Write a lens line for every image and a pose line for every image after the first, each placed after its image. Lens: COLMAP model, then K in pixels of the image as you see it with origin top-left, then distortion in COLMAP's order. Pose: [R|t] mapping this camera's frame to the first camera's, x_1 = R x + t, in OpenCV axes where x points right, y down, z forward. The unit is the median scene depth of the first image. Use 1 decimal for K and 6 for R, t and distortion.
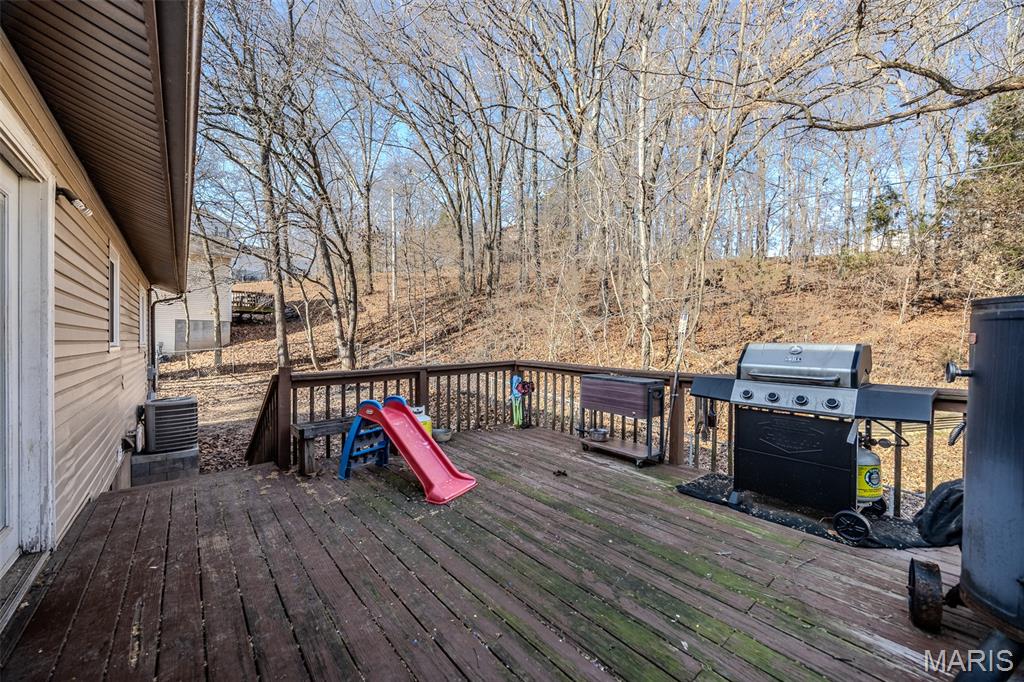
lens RADIAL K [[389.9, 0, 516.7], [0, 389.9, 342.0], [0, 0, 1]] dist [-0.001641, -0.000387]
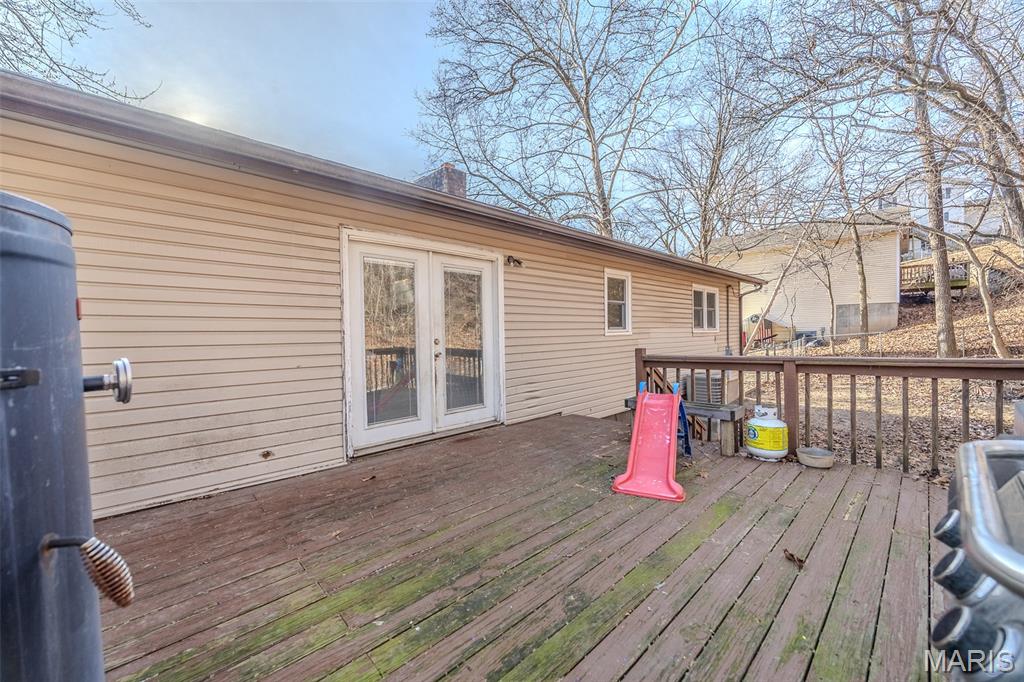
lens RADIAL K [[389.9, 0, 516.7], [0, 389.9, 342.0], [0, 0, 1]] dist [-0.001641, -0.000387]
pose [[0.049318, 0.021785, -0.998546, 0.773046], [0.017754, 0.999585, 0.022685, 0.008583], [0.998625, -0.018847, 0.048911, 0.700368]]
